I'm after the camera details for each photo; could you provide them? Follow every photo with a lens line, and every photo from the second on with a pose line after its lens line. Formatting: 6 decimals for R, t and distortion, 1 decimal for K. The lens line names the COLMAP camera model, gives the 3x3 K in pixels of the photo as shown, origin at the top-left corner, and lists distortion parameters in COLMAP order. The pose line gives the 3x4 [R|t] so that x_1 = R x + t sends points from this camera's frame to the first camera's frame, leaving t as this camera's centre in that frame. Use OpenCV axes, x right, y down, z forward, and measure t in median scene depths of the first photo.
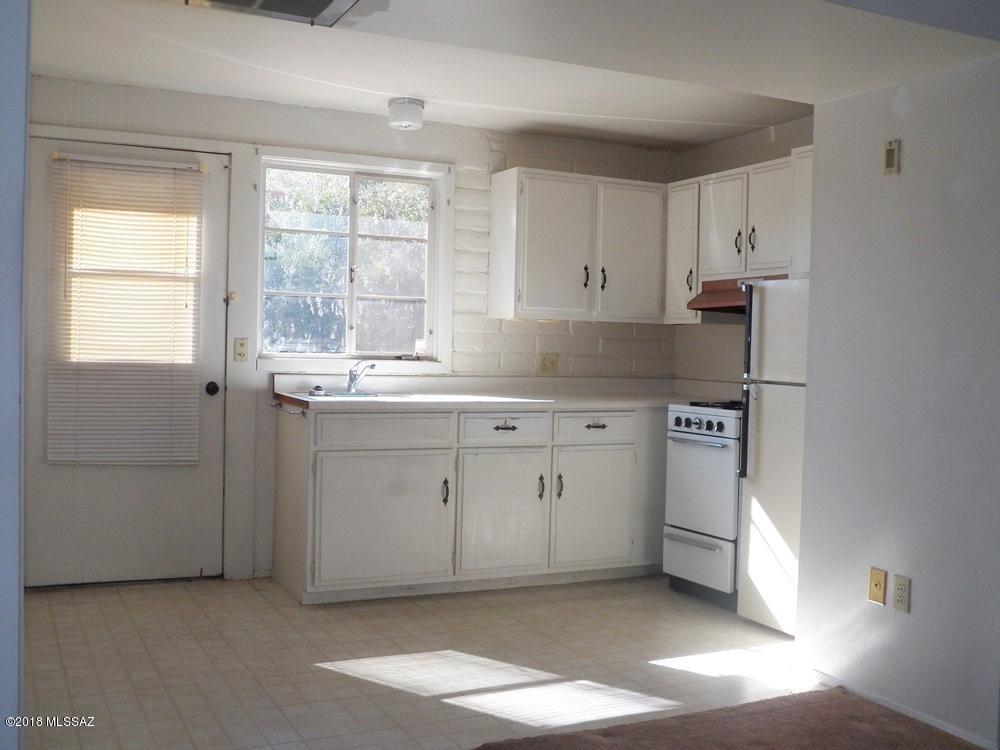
lens RADIAL K [[1018.5, 0, 502.2], [0, 1018.5, 374.3], [0, 0, 1]] dist [-0.113078, 0.000000]
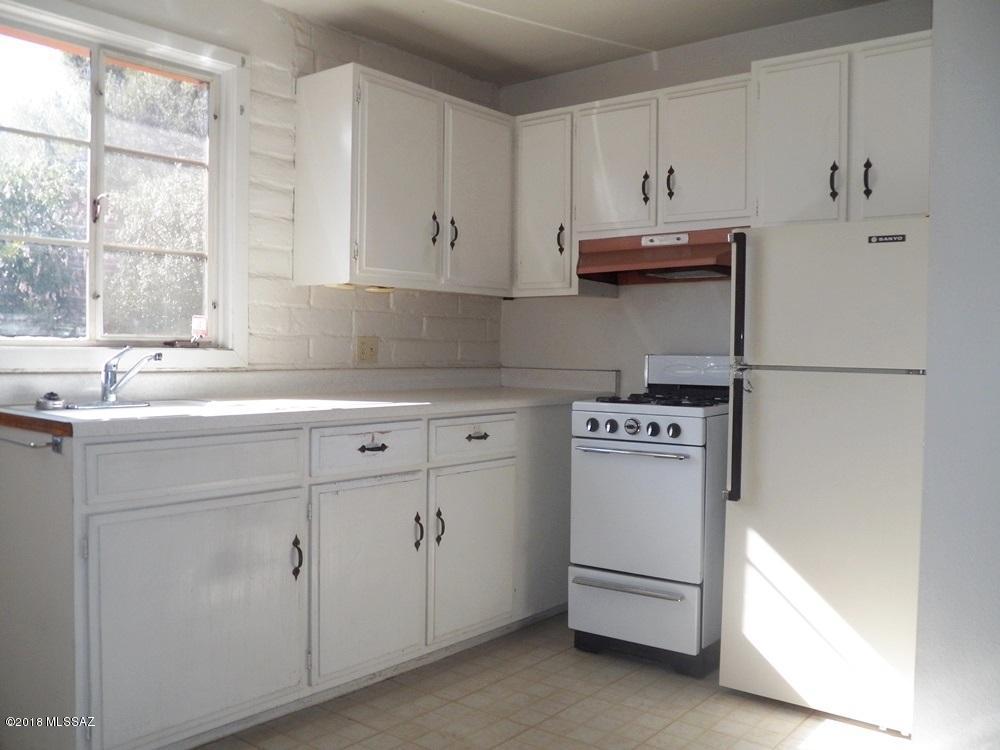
lens RADIAL K [[900.4, 0, 493.2], [0, 900.4, 372.7], [0, 0, 1]] dist [-0.128258, 0.074712]
pose [[0.907711, -0.024789, 0.418862, -0.163295], [0.022184, 0.999692, 0.011088, 0.000071], [-0.419008, -0.000773, 0.907982, 0.440837]]
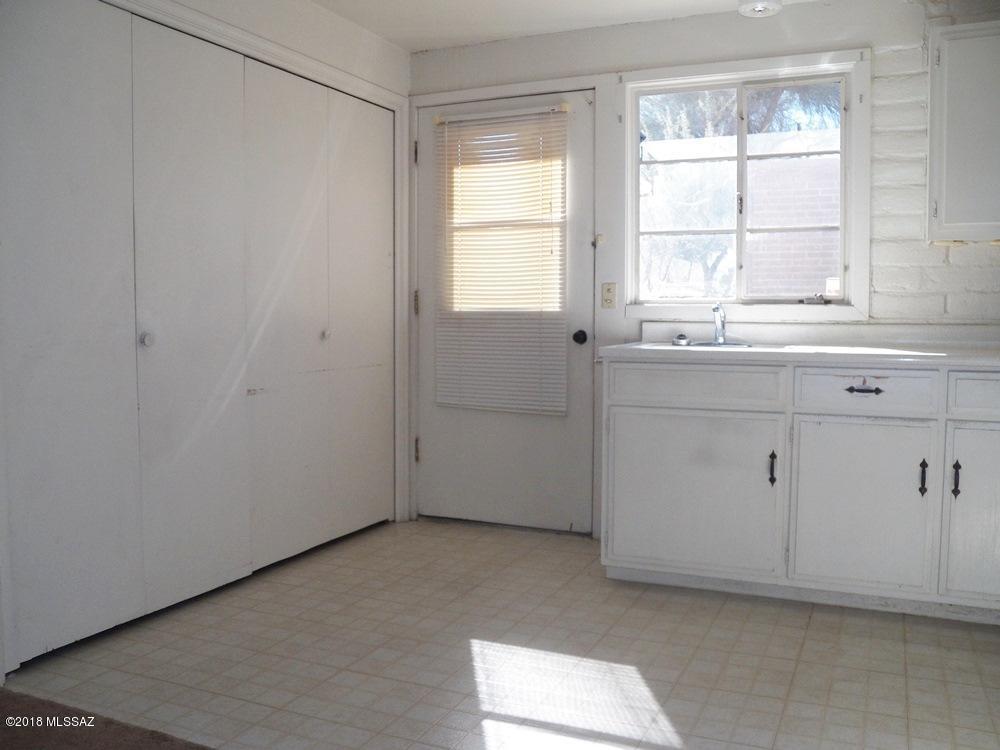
lens RADIAL K [[900.4, 0, 492.7], [0, 900.4, 376.1], [0, 0, 1]] dist [-0.128258, 0.074712]
pose [[0.628181, 0.028500, -0.777545, 0.319038], [-0.006986, 0.999495, 0.030991, 0.024826], [0.778036, -0.014036, 0.628063, 0.394727]]
